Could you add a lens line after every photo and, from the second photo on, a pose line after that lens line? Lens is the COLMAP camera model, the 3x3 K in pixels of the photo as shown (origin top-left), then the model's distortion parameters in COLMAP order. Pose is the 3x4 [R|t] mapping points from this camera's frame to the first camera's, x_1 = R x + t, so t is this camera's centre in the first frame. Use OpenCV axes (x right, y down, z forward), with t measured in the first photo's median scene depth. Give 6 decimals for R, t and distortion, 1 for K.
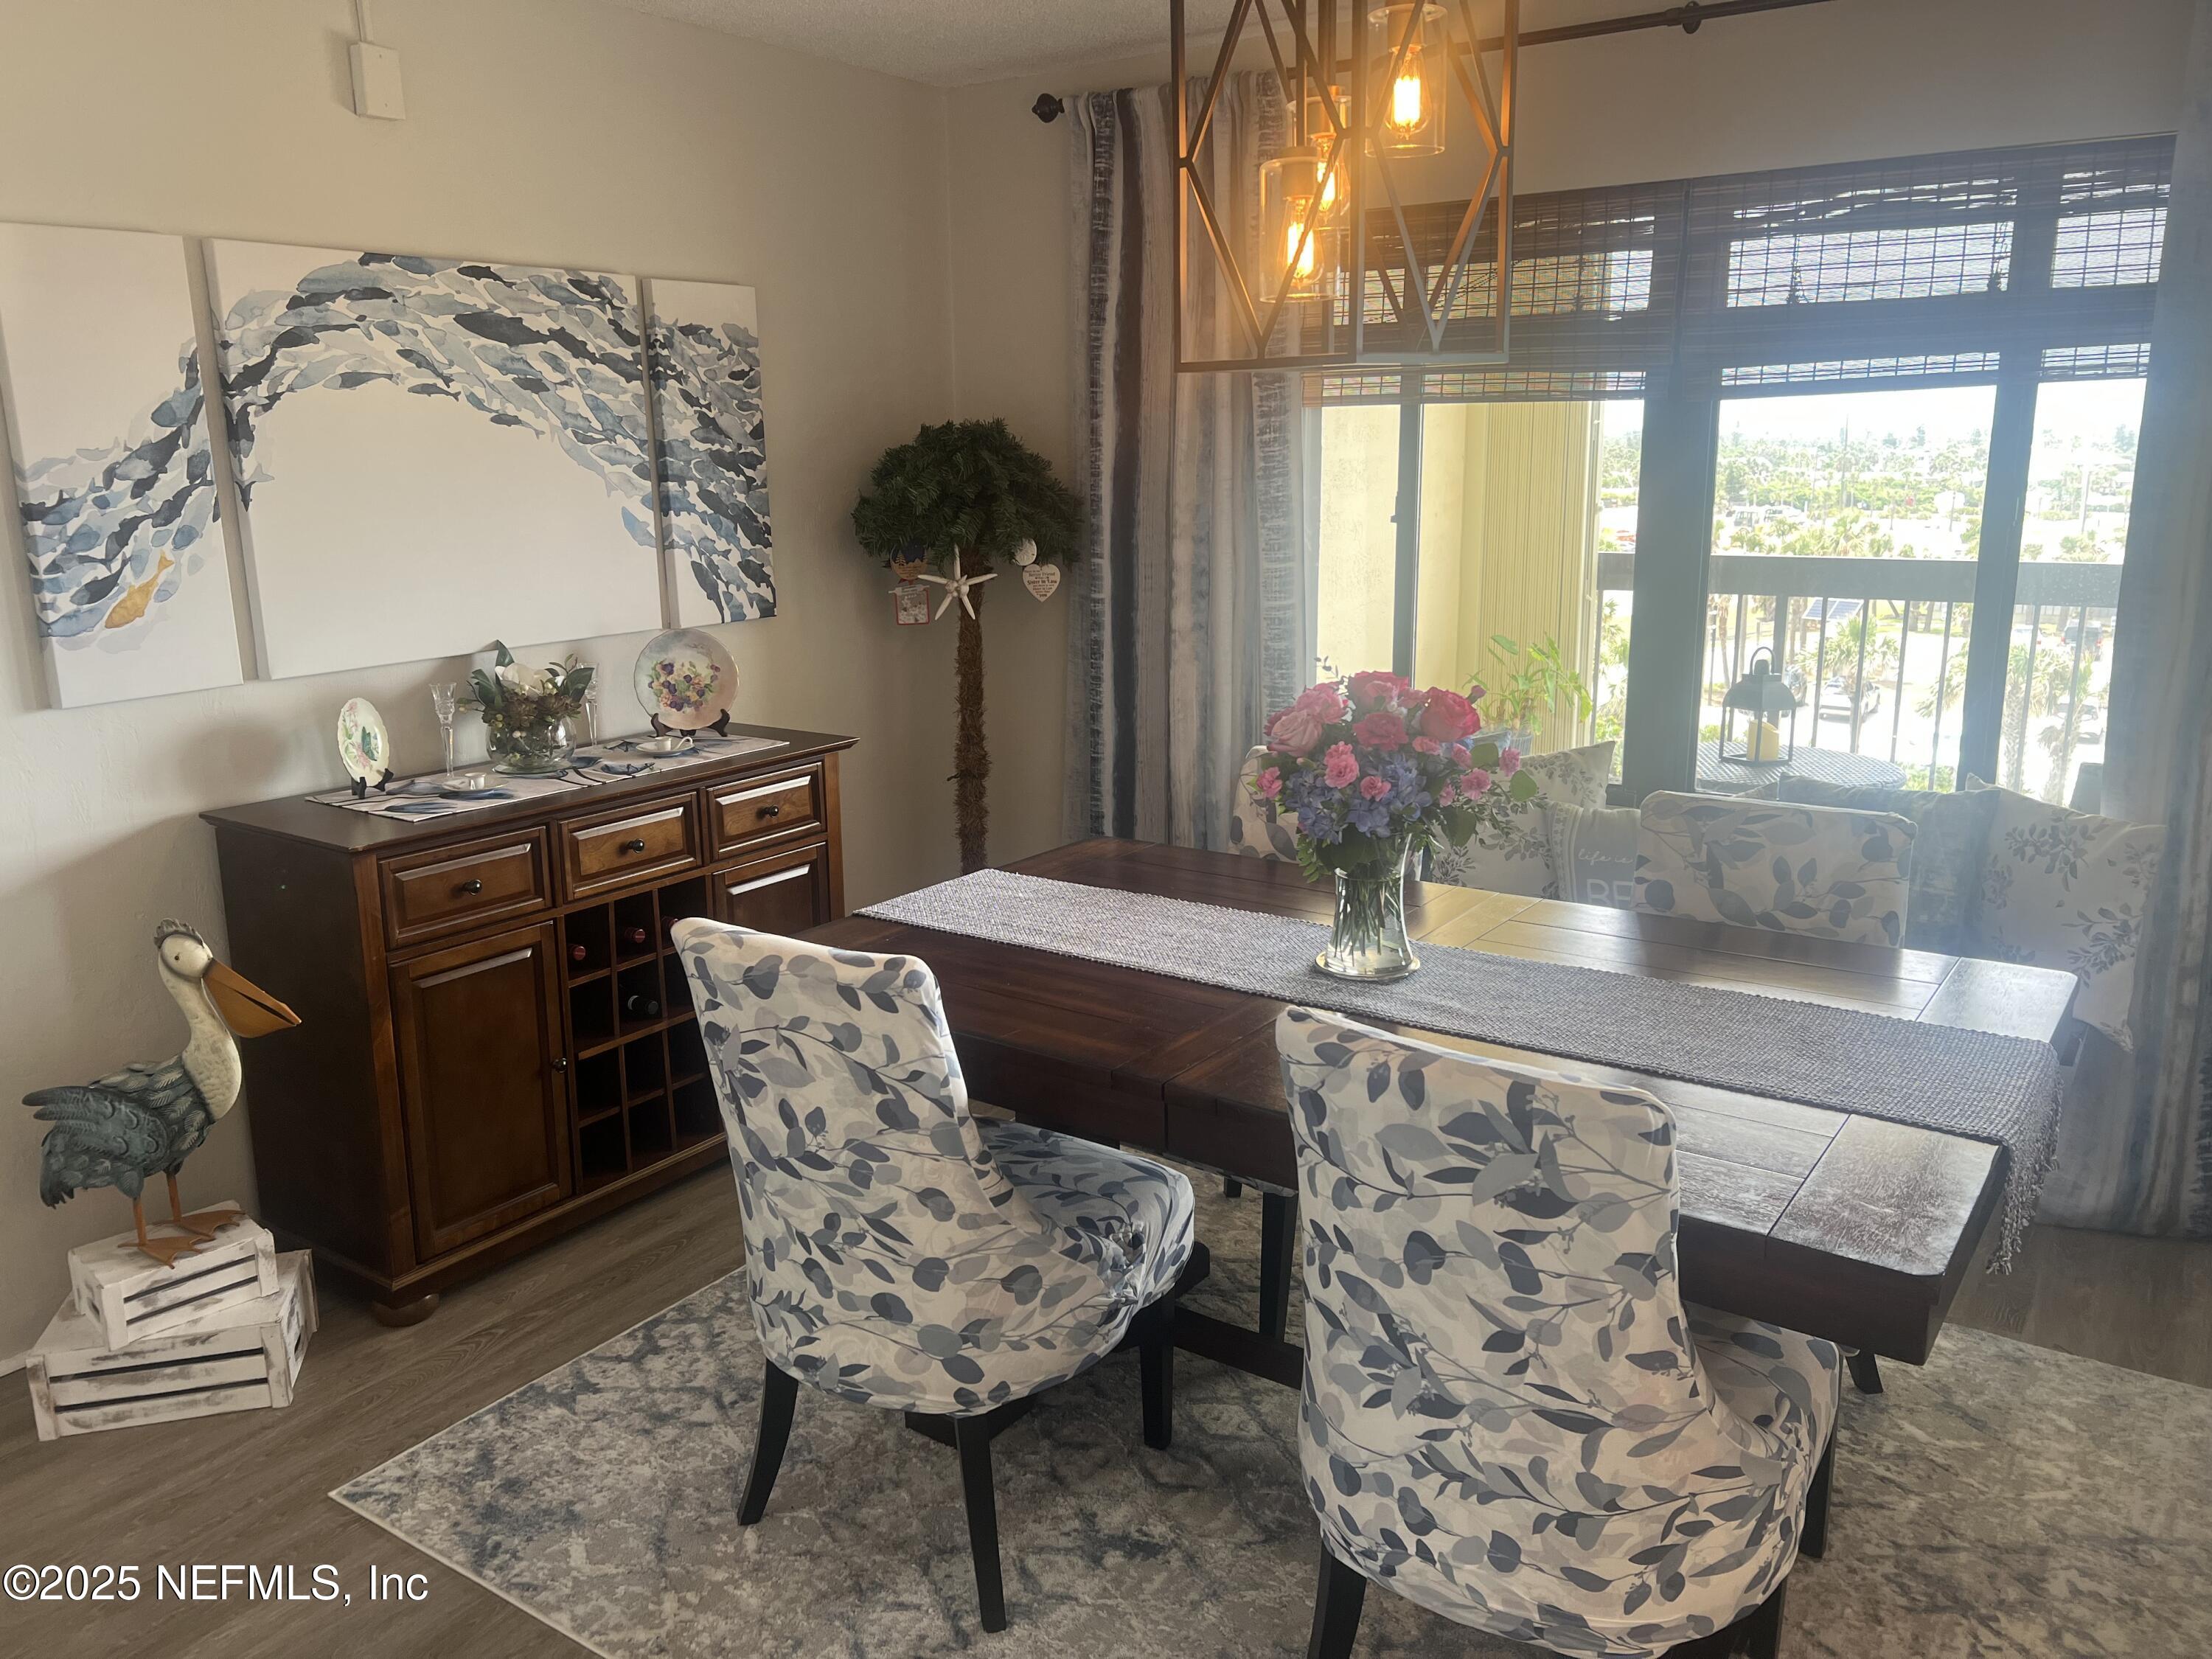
lens RADIAL K [[1663.8, 0, 1103.8], [0, 1663.8, 821.7], [0, 0, 1]] dist [0.043431, -0.032797]
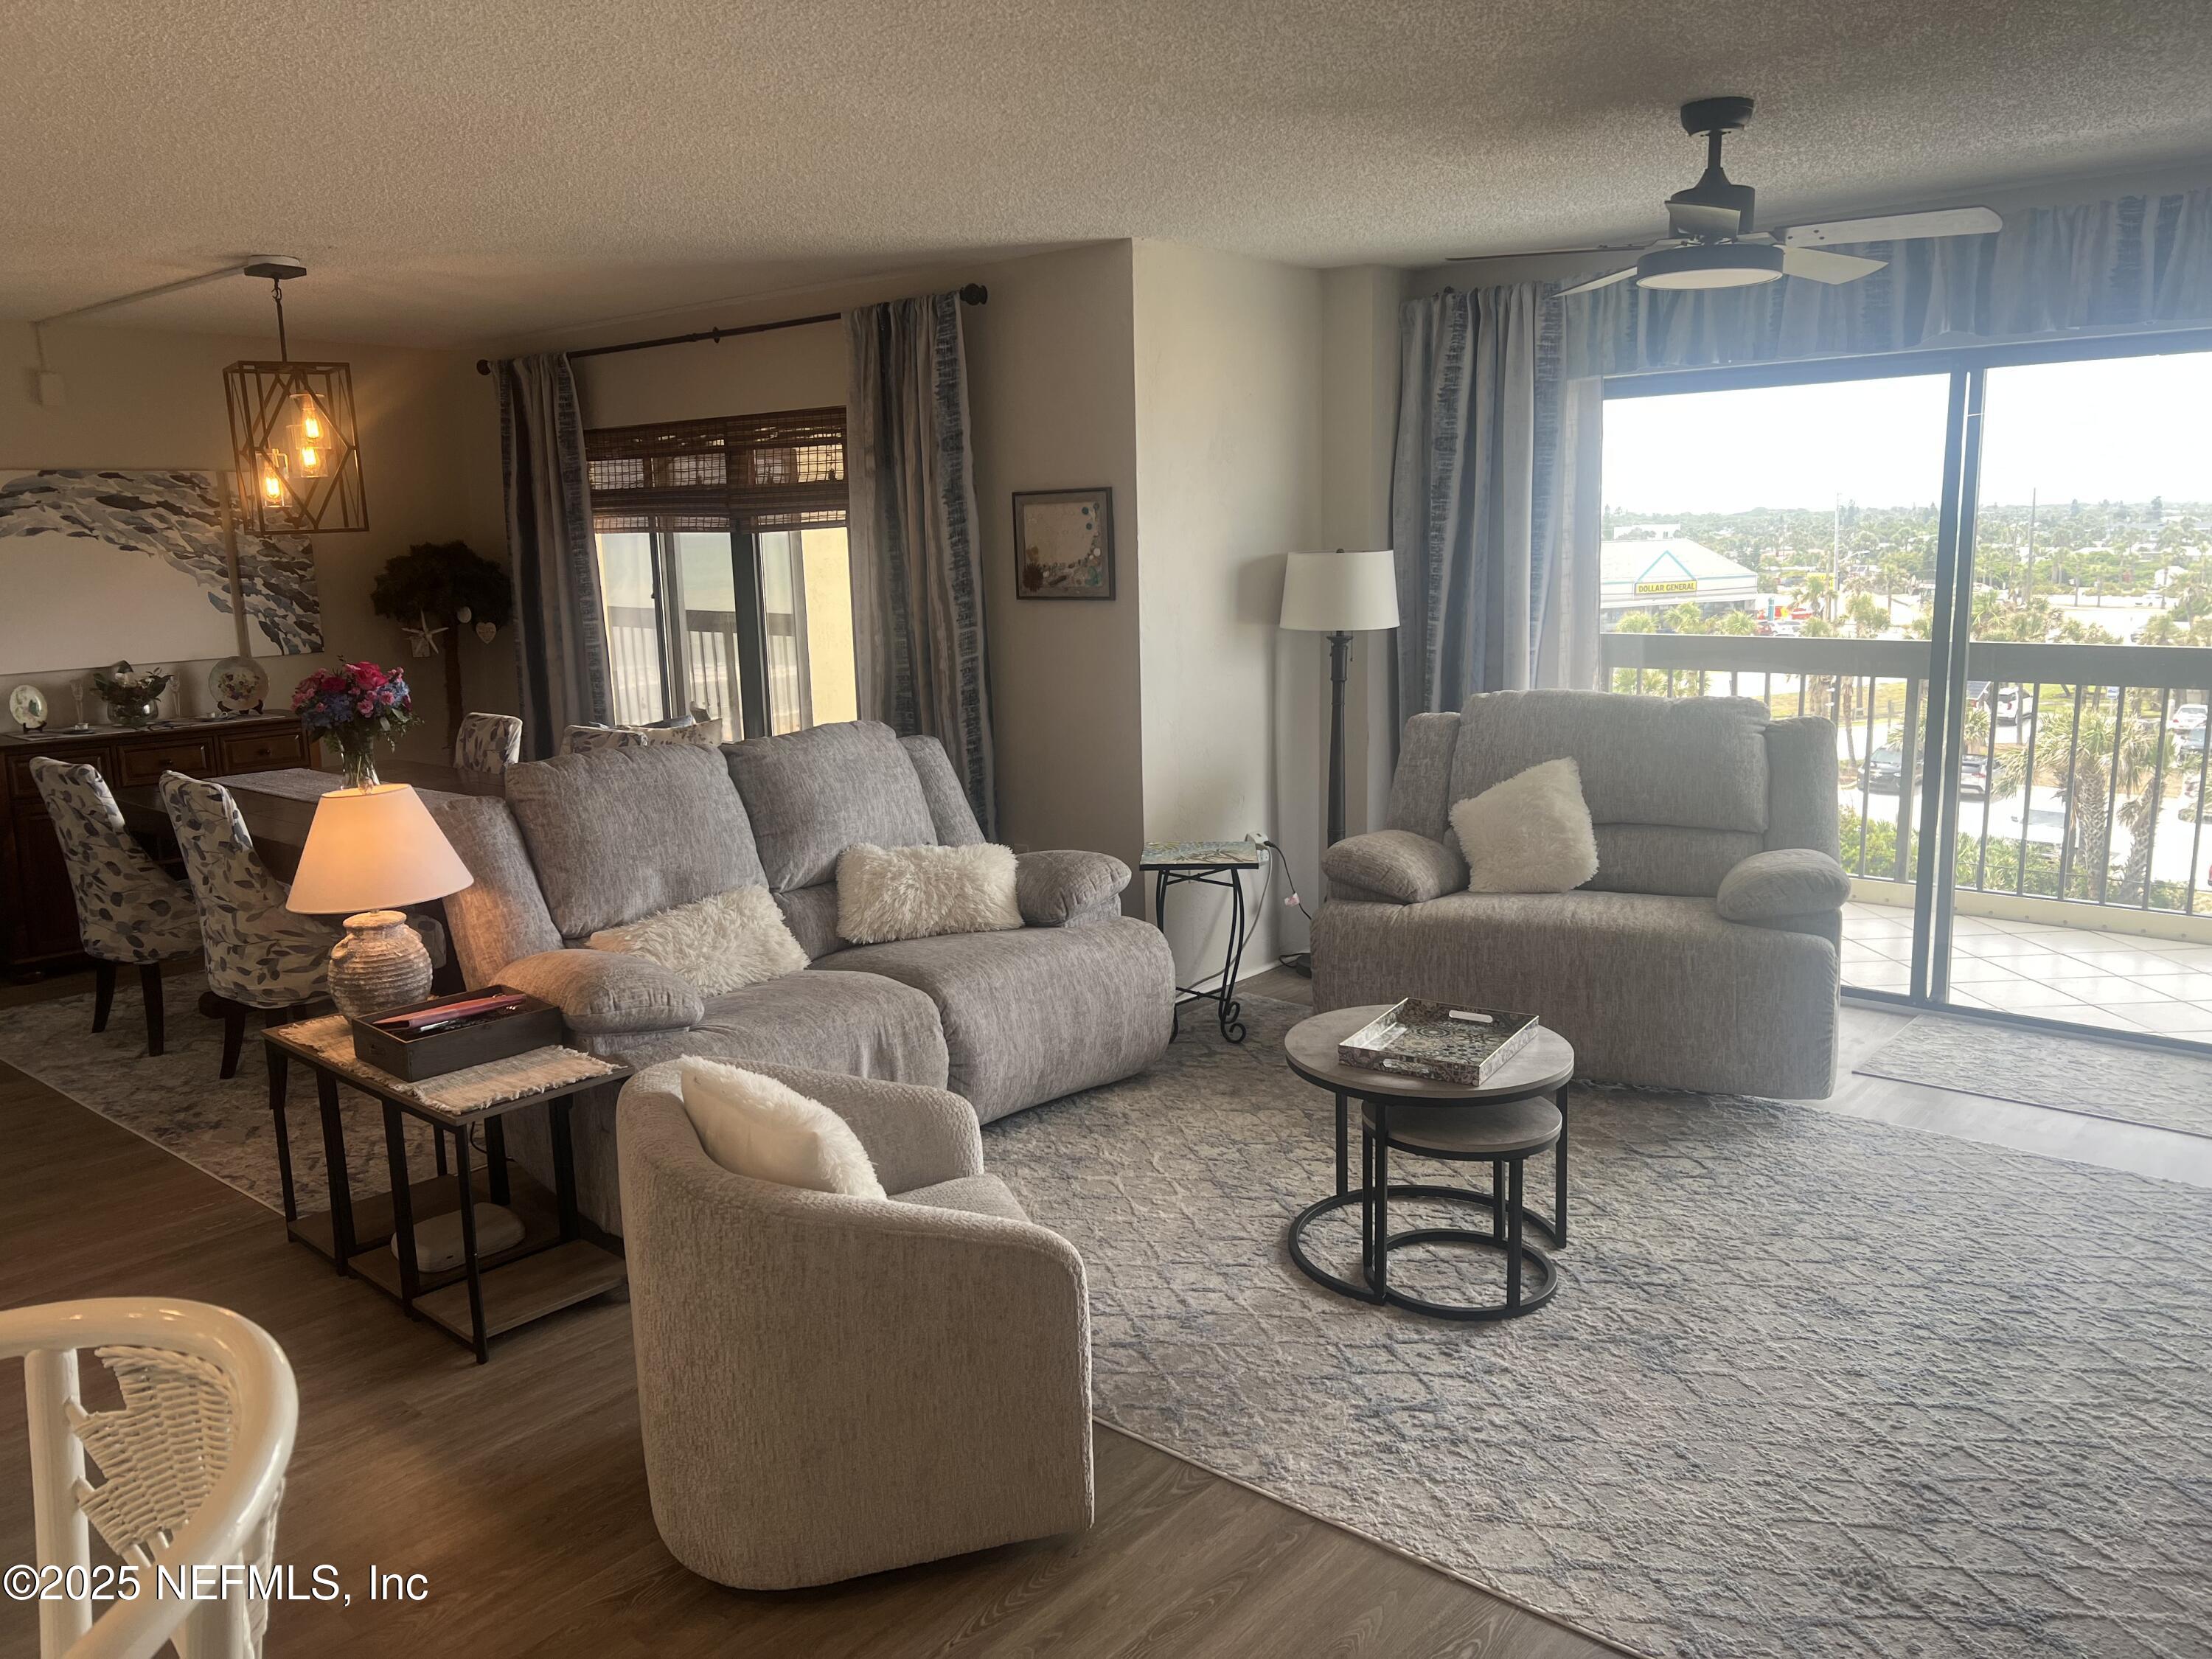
lens RADIAL K [[1663.8, 0, 1110.7], [0, 1663.8, 831.4], [0, 0, 1]] dist [0.043431, -0.032797]
pose [[0.992957, 0.009625, -0.118085, 1.025906], [-0.014669, 0.999013, -0.041925, 0.157788], [0.117565, 0.043362, 0.992118, -0.808902]]
